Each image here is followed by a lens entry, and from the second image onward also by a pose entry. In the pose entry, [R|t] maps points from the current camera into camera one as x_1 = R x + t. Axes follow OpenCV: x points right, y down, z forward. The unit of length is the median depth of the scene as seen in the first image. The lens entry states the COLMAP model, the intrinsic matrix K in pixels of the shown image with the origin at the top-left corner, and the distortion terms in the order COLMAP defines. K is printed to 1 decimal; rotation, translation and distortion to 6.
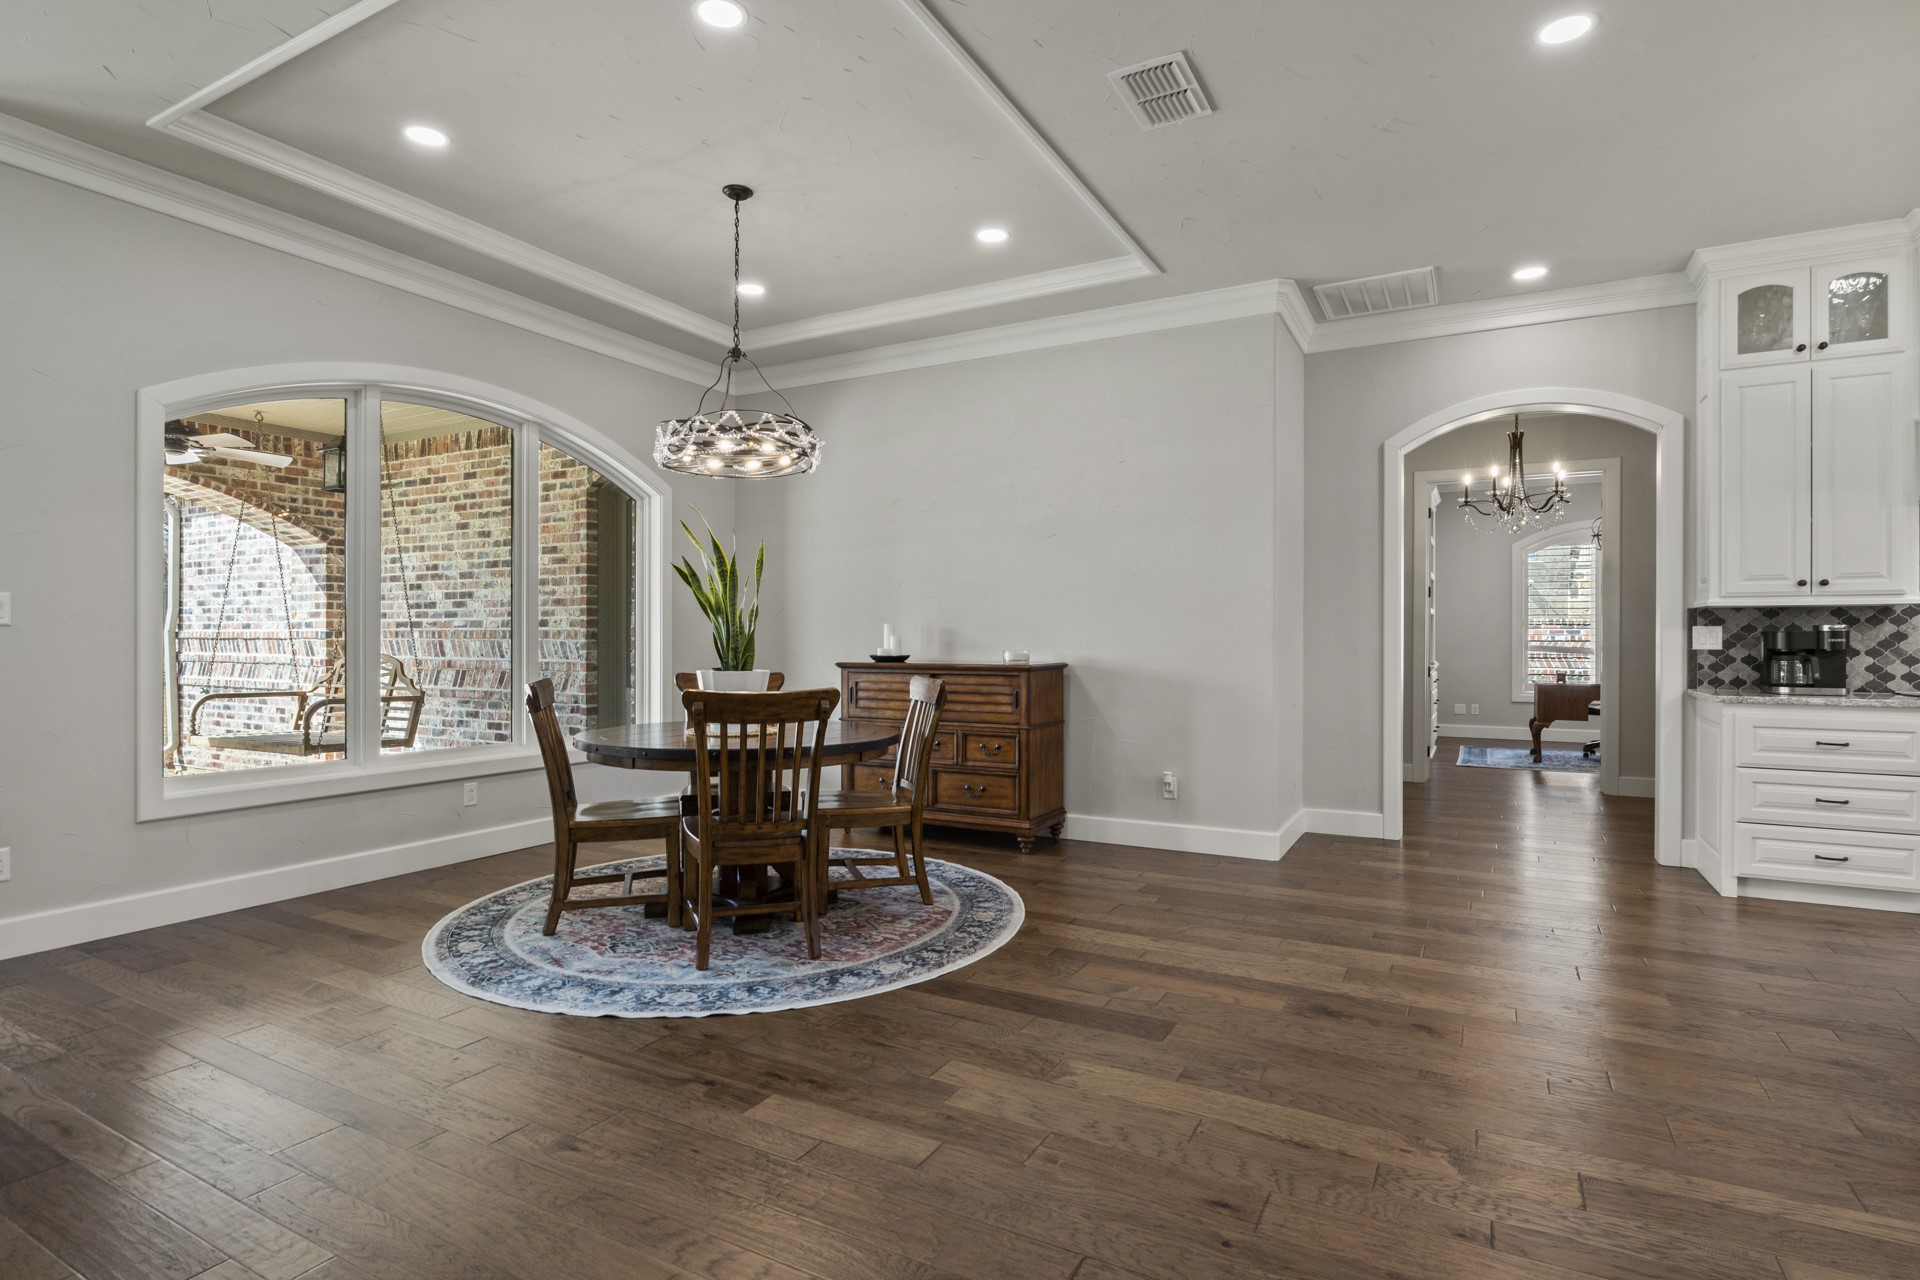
lens RADIAL K [[958.9, 0, 960.0], [0, 958.9, 640.0], [0, 0, 1]] dist [-0.004734, -0.000226]
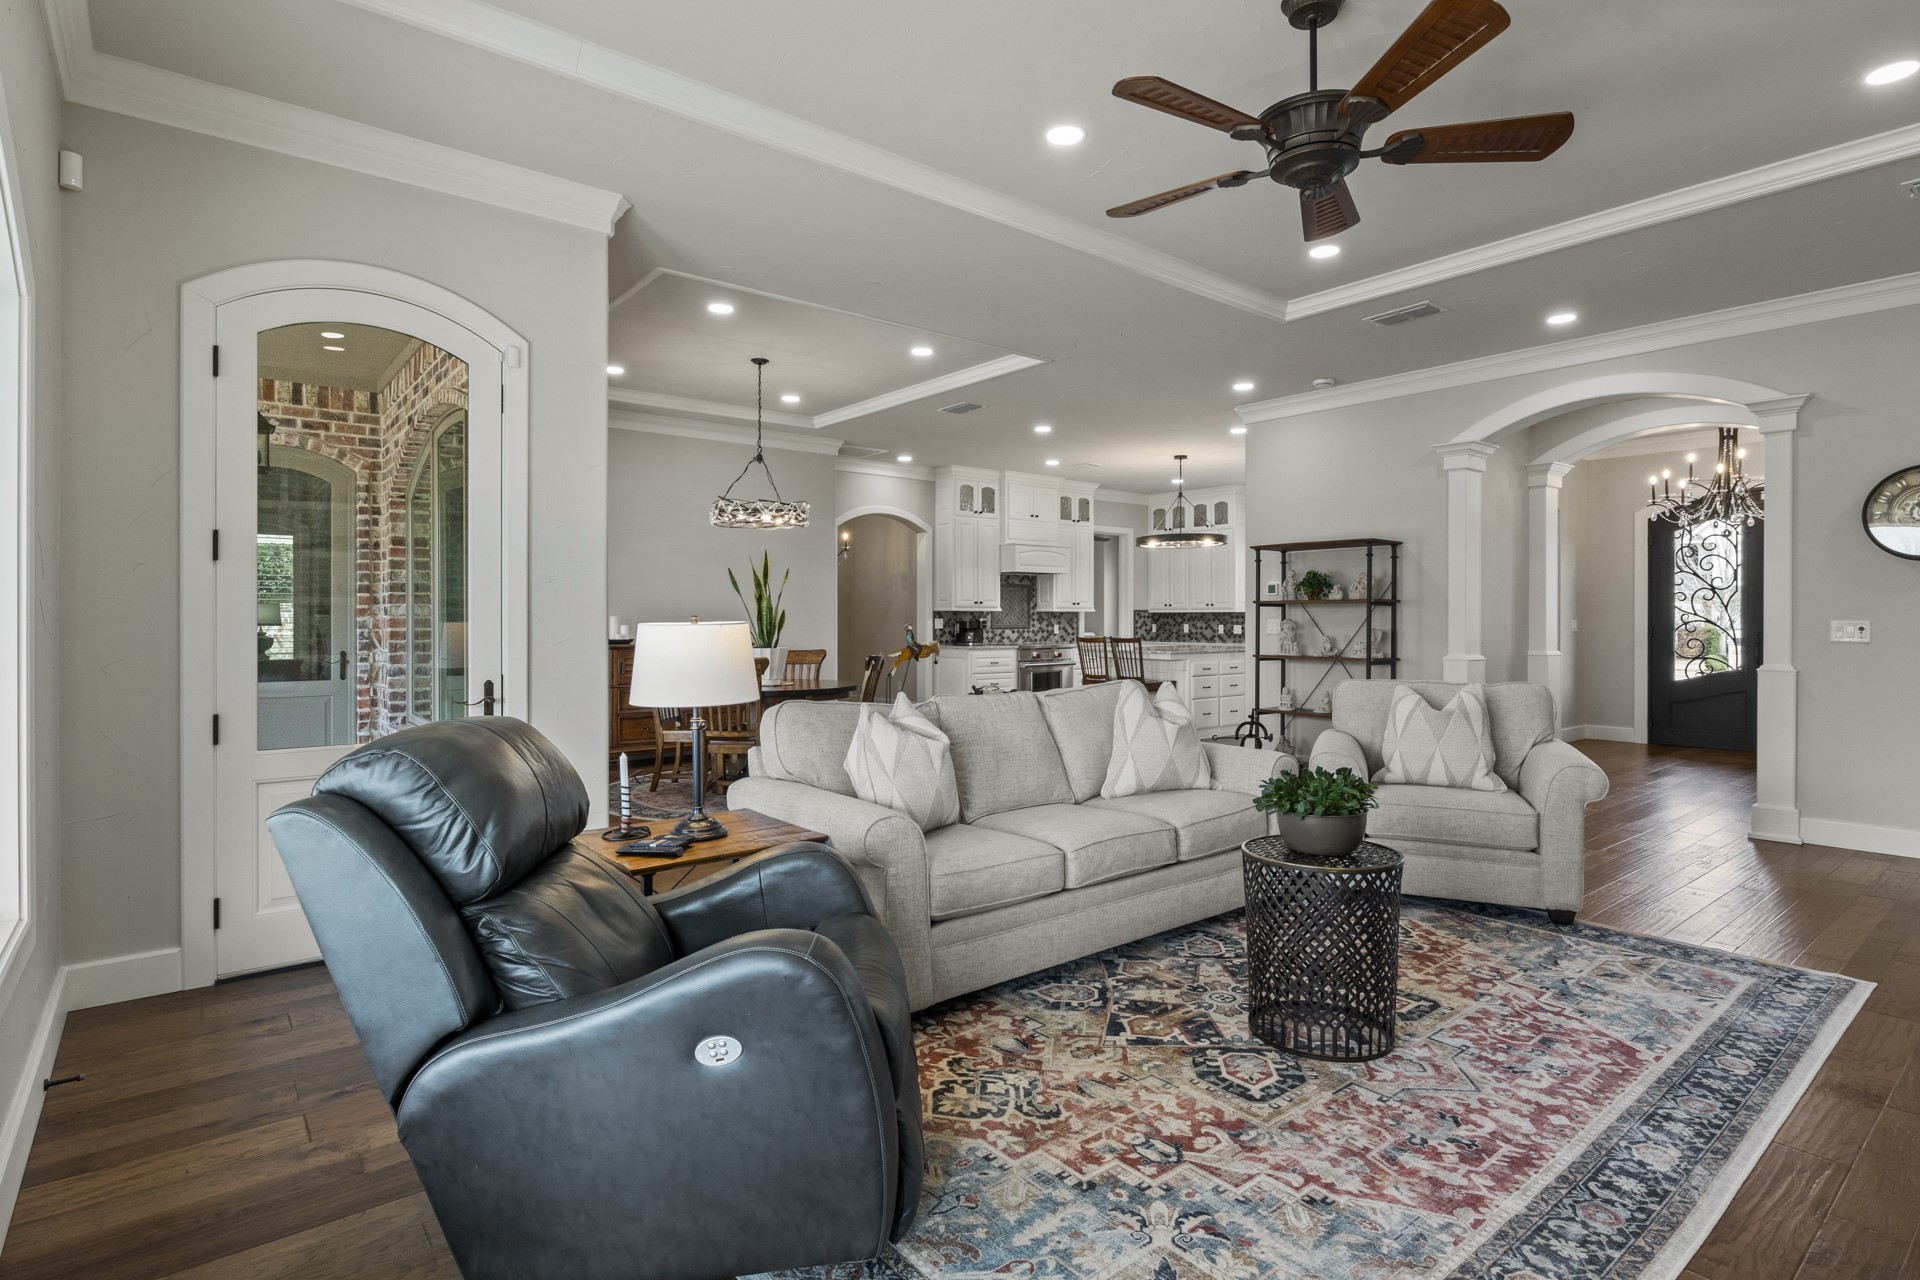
lens RADIAL K [[958.9, 0, 960.0], [0, 958.9, 640.0], [0, 0, 1]] dist [-0.004734, -0.000226]
pose [[0.381561, -0.024273, 0.924025, -1.440066], [-0.000006, 0.999655, 0.026262, -0.024765], [-0.924344, -0.010026, 0.381429, 0.036870]]
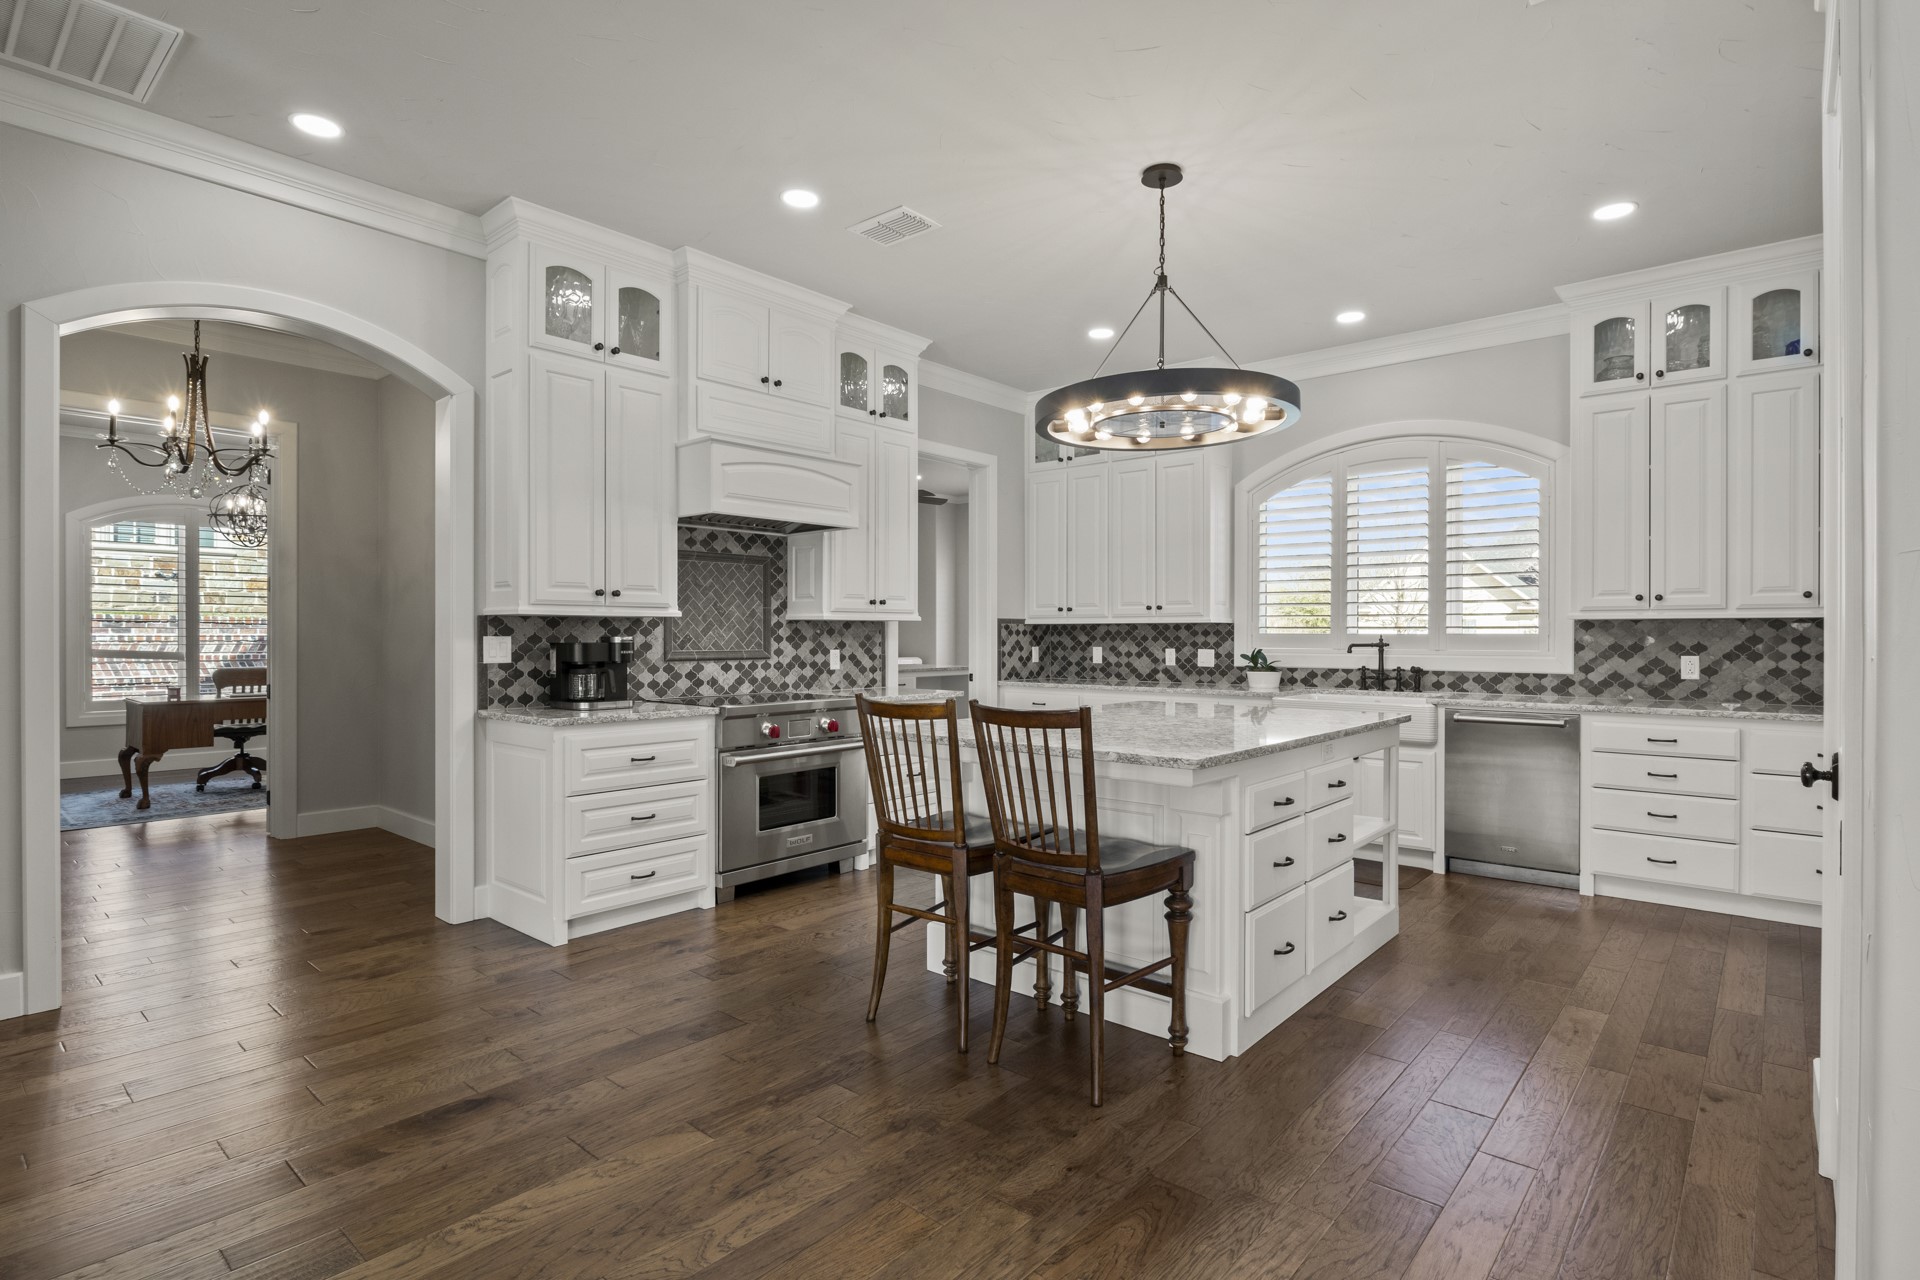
lens RADIAL K [[958.9, 0, 960.0], [0, 958.9, 640.0], [0, 0, 1]] dist [-0.004734, -0.000226]
pose [[0.211647, -0.007895, 0.977314, 0.017674], [-0.000859, 0.999965, 0.008264, -0.019052], [-0.977346, -0.002589, 0.211633, 0.409605]]
